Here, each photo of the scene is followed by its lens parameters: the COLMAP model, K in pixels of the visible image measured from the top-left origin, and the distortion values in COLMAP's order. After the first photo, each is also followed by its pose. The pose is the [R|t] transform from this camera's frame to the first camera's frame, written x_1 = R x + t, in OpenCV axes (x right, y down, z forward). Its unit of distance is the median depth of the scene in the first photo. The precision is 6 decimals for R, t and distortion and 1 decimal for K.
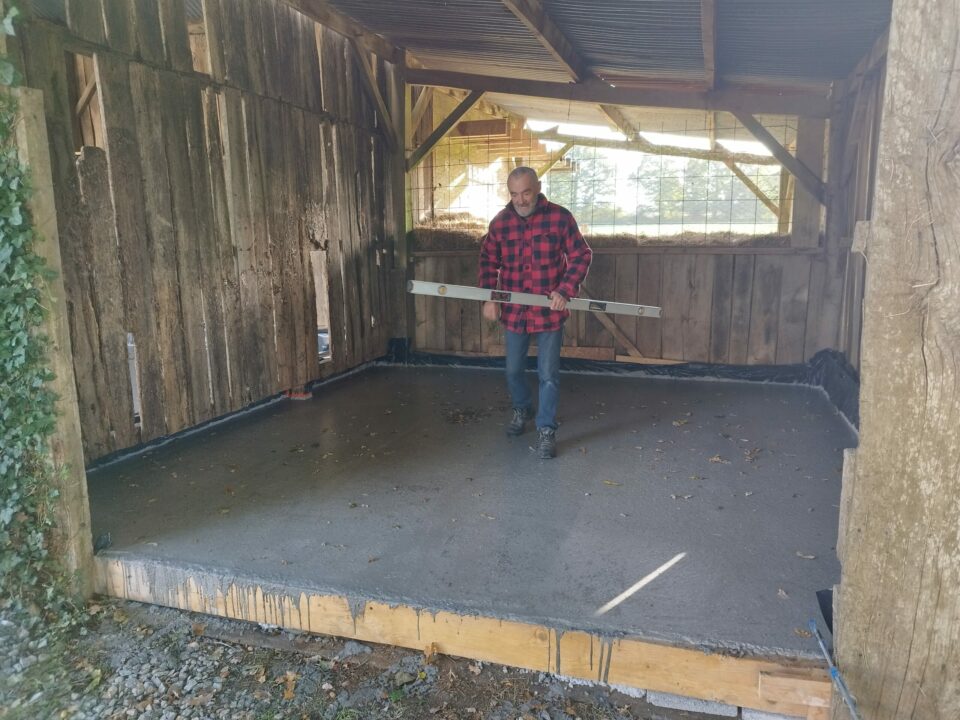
lens RADIAL K [[693.6, 0, 483.9], [0, 693.6, 361.8], [0, 0, 1]] dist [0.019045, -0.011192]
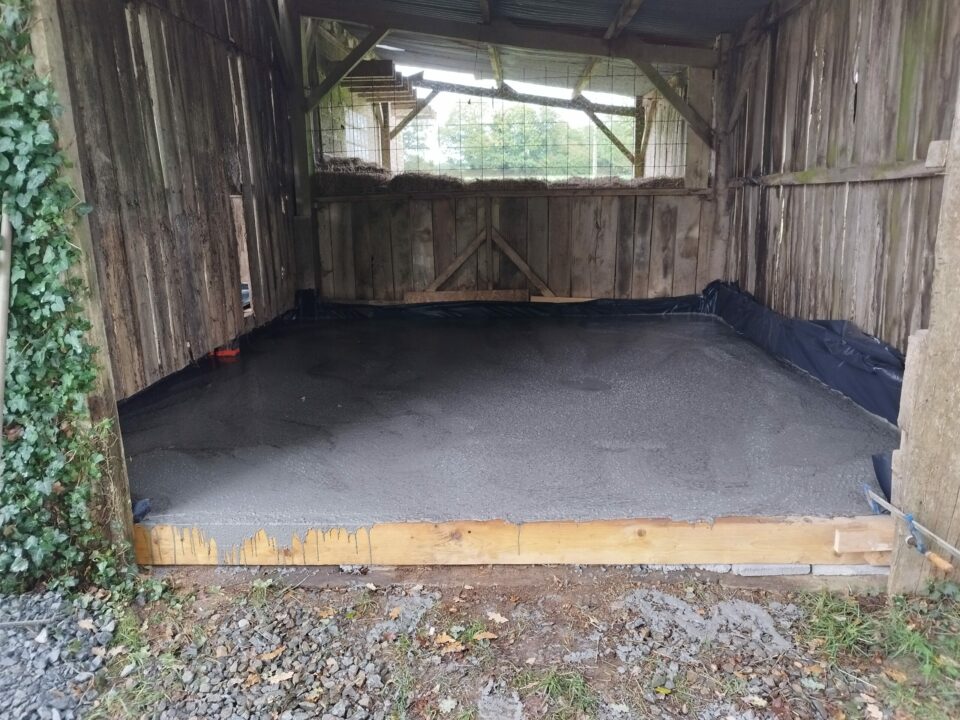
lens RADIAL K [[693.6, 0, 485.5], [0, 693.6, 362.2], [0, 0, 1]] dist [0.019045, -0.011192]
pose [[0.964089, -0.071161, 0.255867, -0.218338], [0.055086, 0.996063, 0.069461, 0.020106], [-0.259802, -0.052872, 0.964213, 0.011924]]
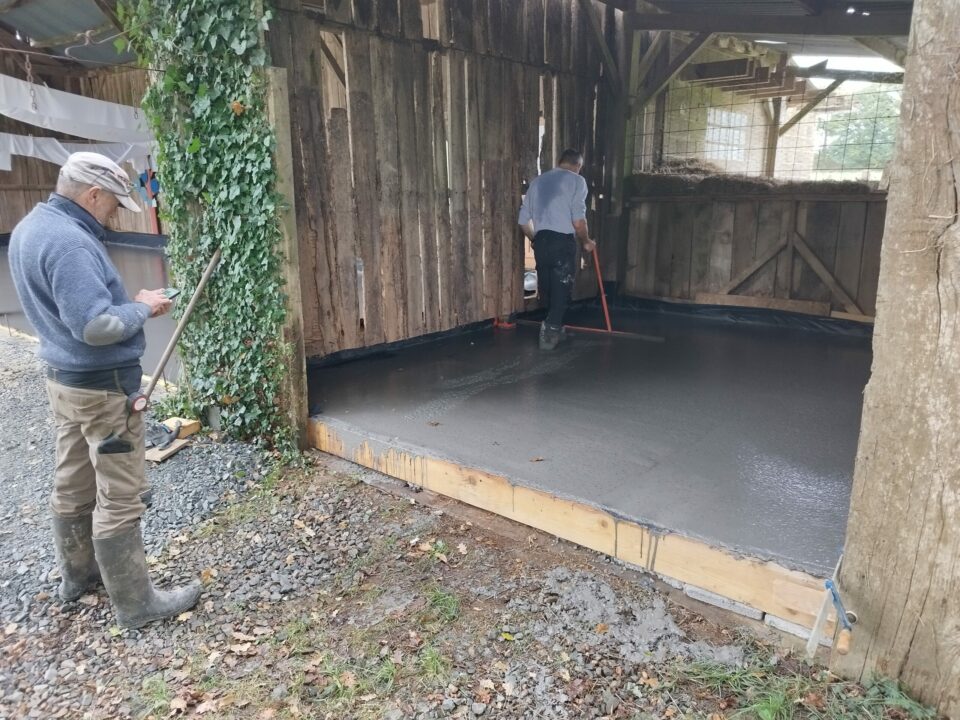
lens RADIAL K [[693.6, 0, 484.9], [0, 693.6, 363.1], [0, 0, 1]] dist [0.019045, -0.011192]
pose [[0.925041, 0.098064, -0.366990, 0.159836], [-0.071431, 0.993775, 0.085496, 0.020928], [0.373090, -0.052872, 0.926288, -0.079449]]
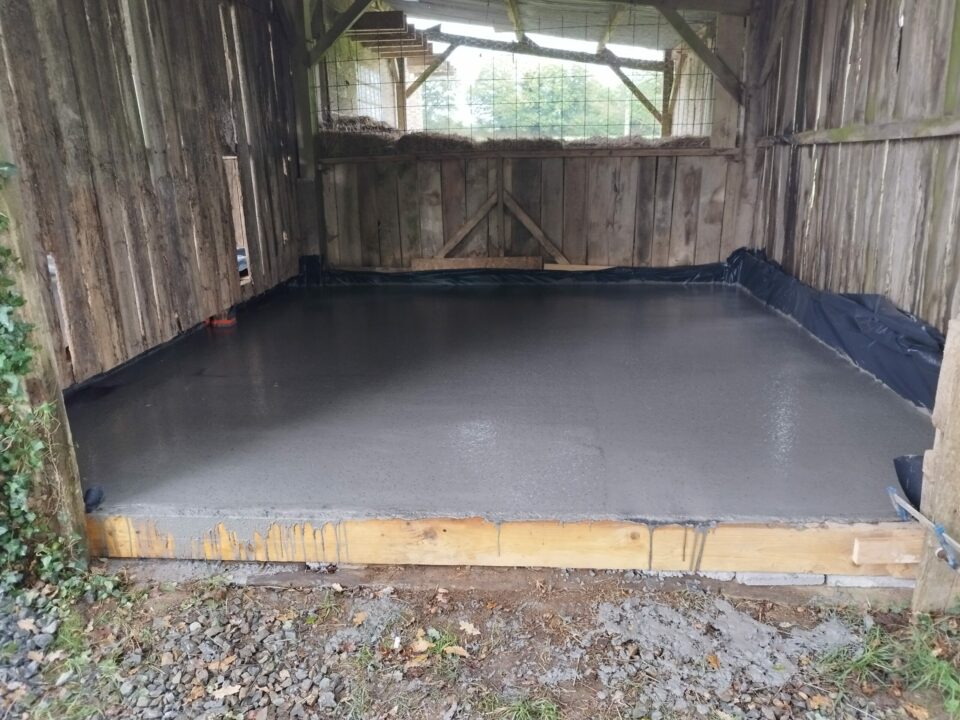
lens RADIAL K [[692.4, 0, 485.2], [0, 692.4, 362.8], [0, 0, 1]] dist [0.021635, -0.016359]
pose [[0.974341, -0.073809, 0.212632, -0.165817], [0.048867, 0.991539, 0.120262, 0.012562], [-0.219709, -0.106786, 0.969703, 0.062535]]
